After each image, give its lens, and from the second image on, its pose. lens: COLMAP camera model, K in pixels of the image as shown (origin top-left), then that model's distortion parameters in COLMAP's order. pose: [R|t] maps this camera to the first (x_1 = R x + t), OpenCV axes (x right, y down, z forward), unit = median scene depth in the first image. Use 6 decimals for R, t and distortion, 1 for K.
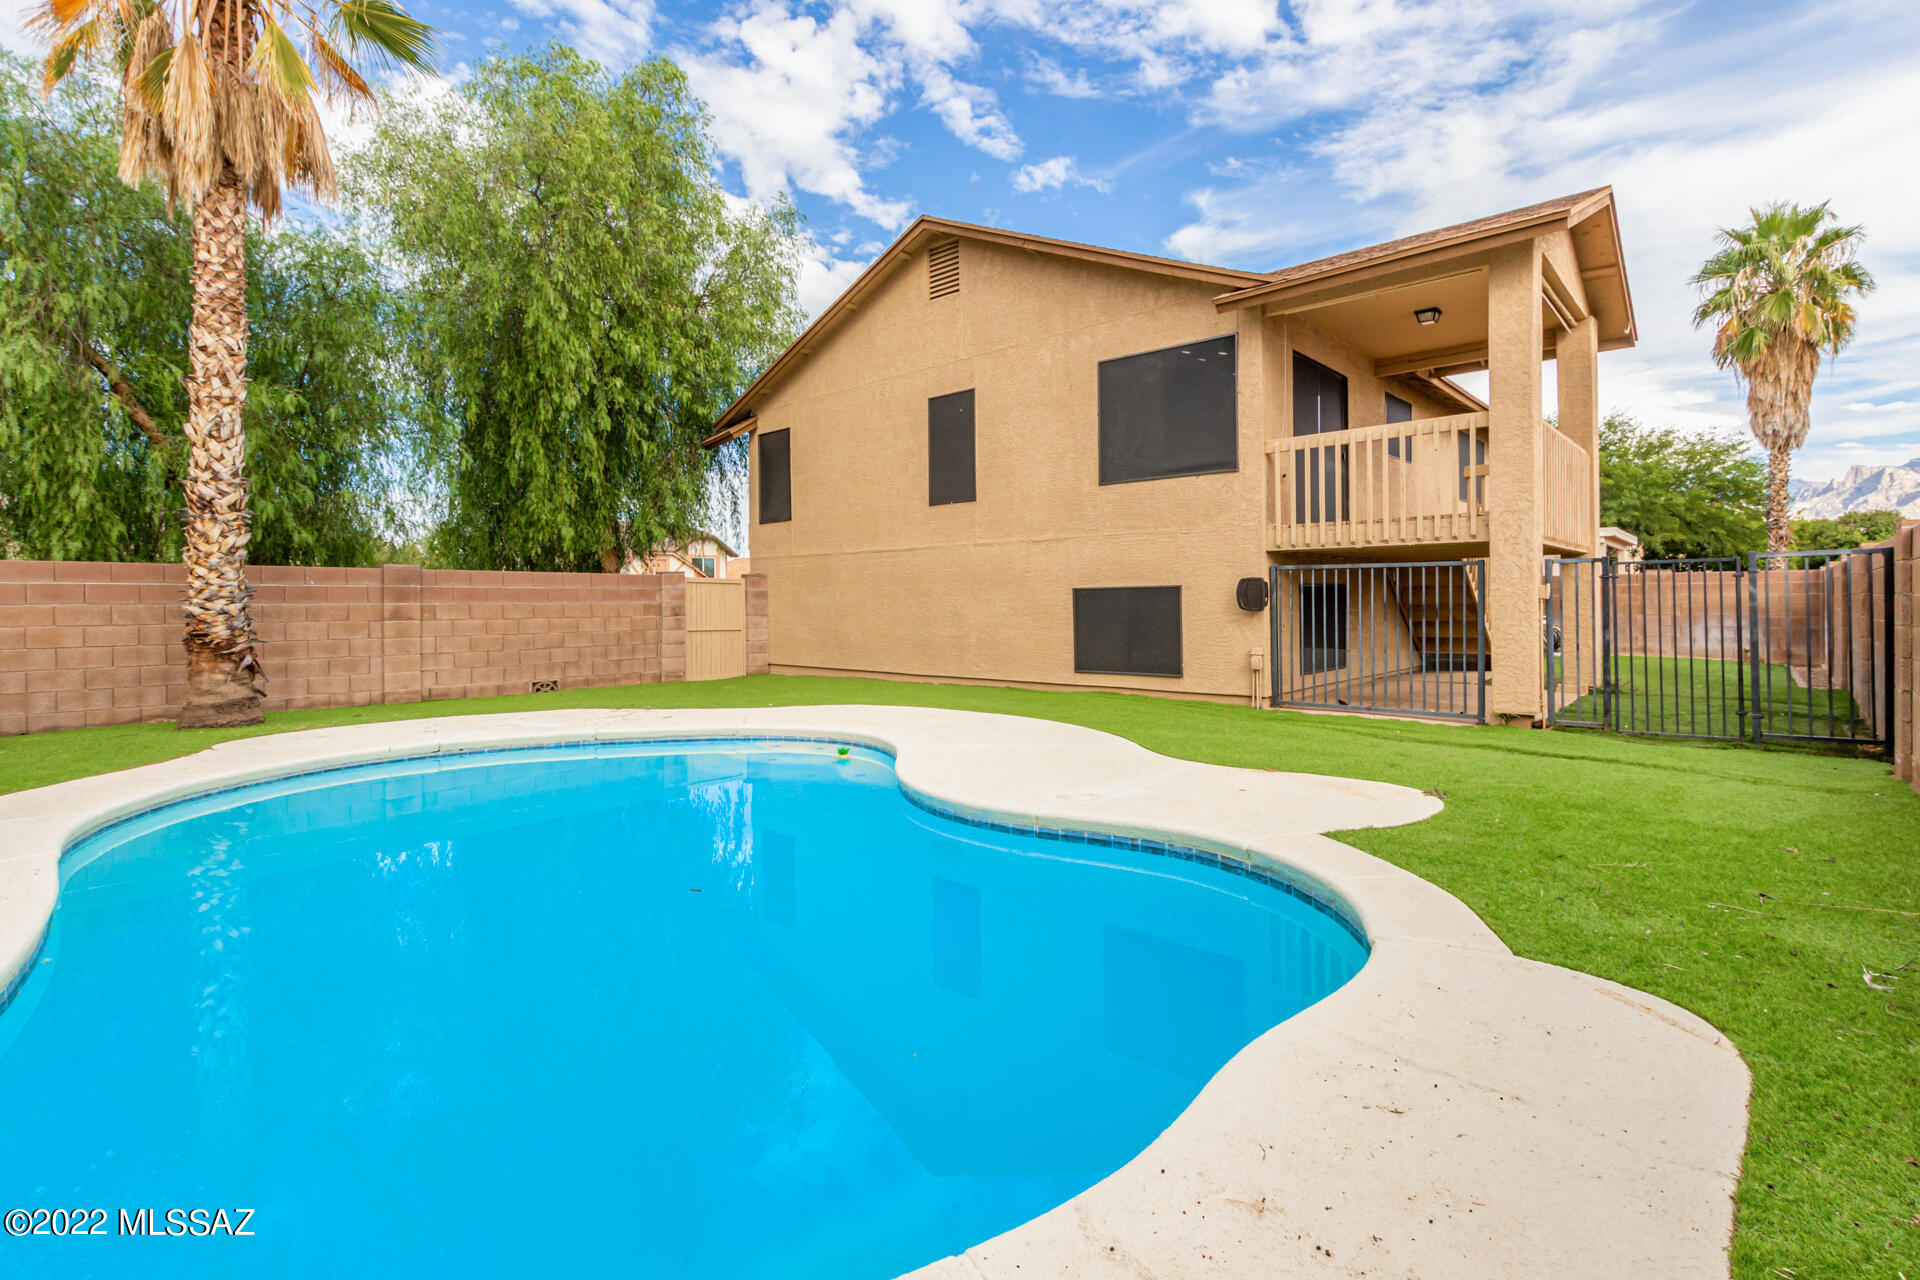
lens RADIAL K [[882.5, 0, 960.1], [0, 882.5, 598.5], [0, 0, 1]] dist [0.000628, -0.000131]
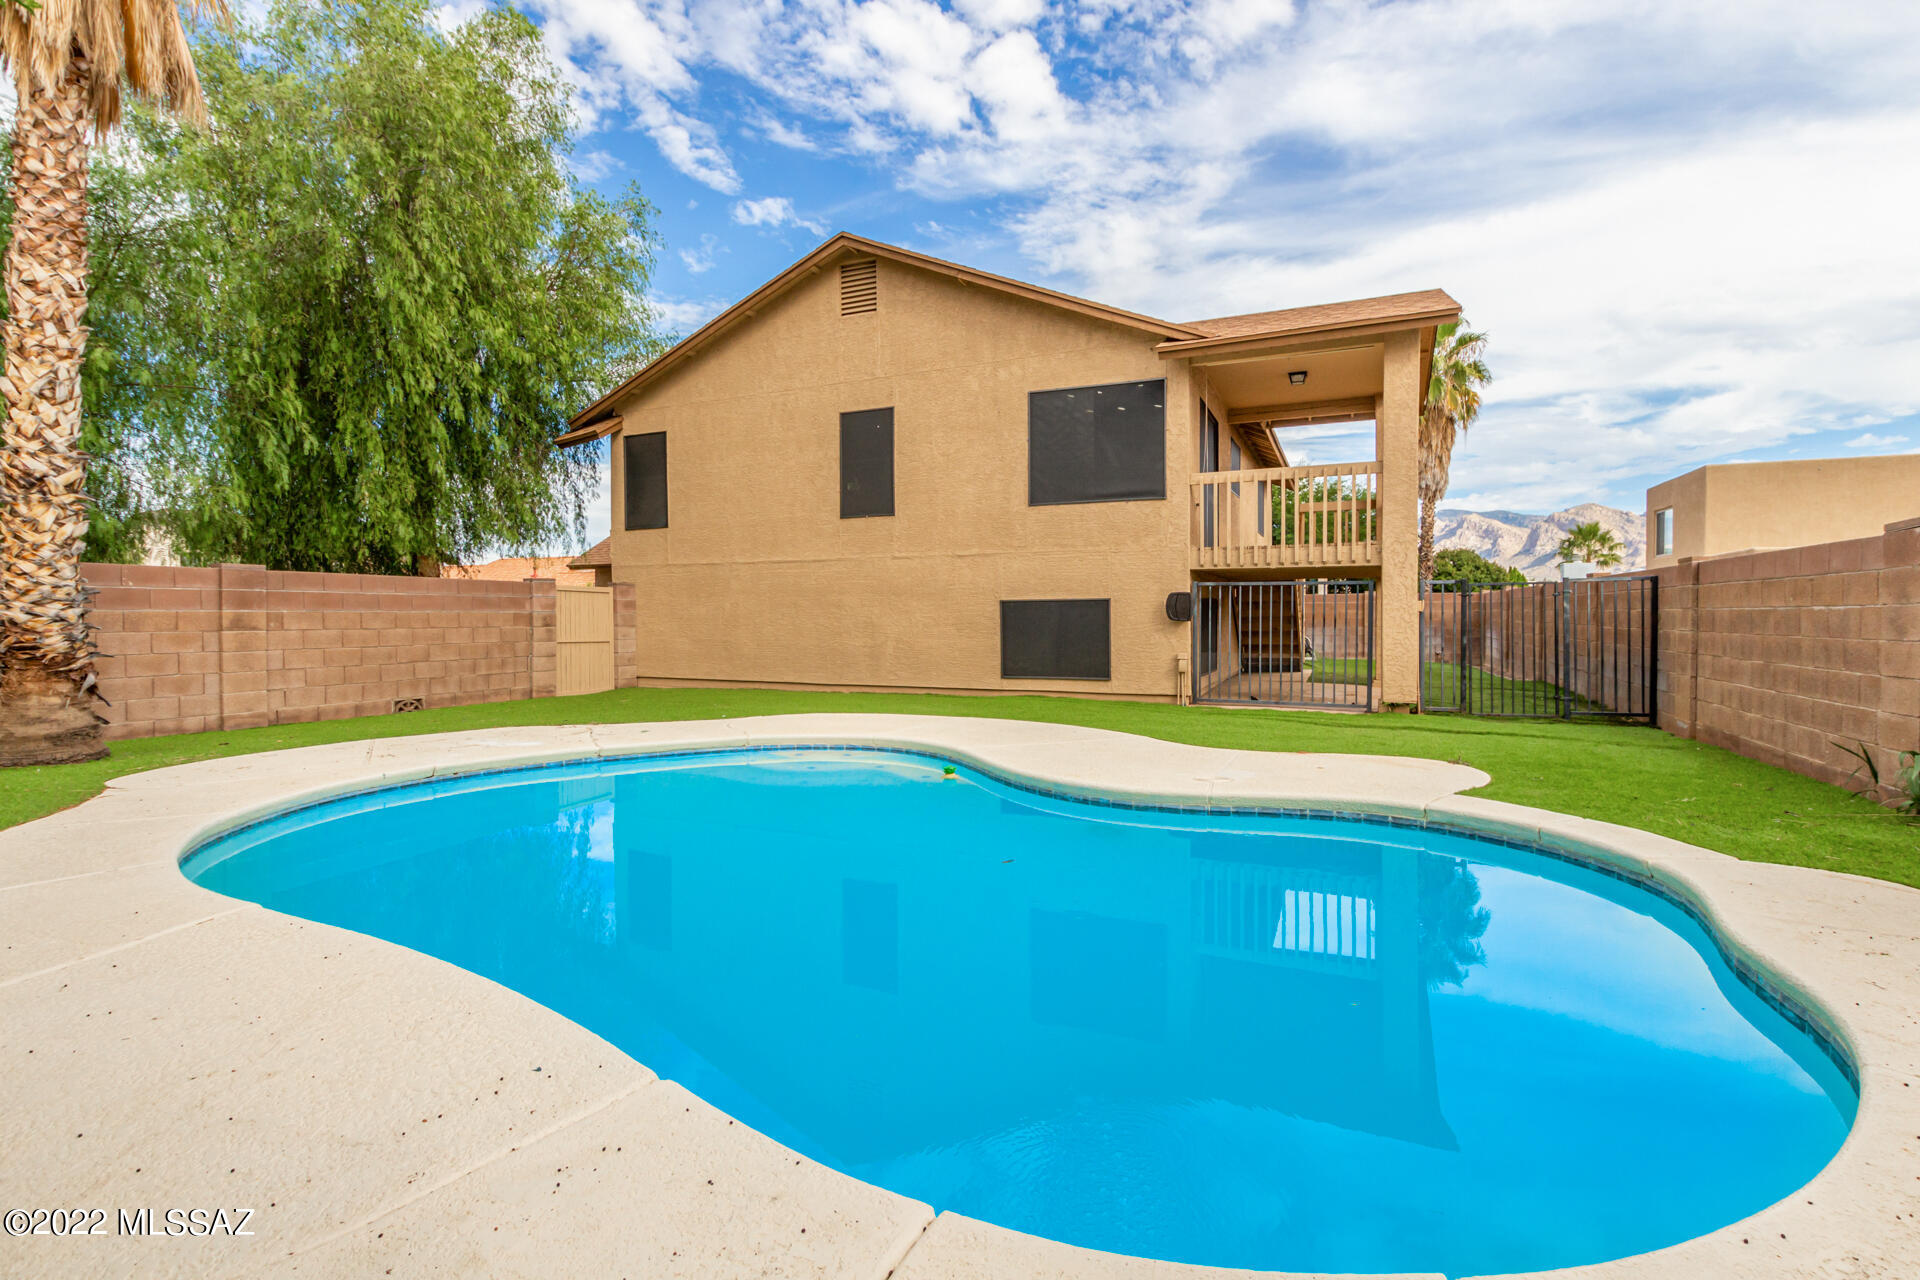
lens RADIAL K [[853.7, 0, 957.9], [0, 853.7, 623.4], [0, 0, 1]] dist [-0.000852, -0.000482]
pose [[0.953845, 0.001917, 0.300292, -0.236160], [-0.005744, 0.999913, 0.011865, 0.004535], [-0.300243, -0.013042, 0.953773, 0.019426]]
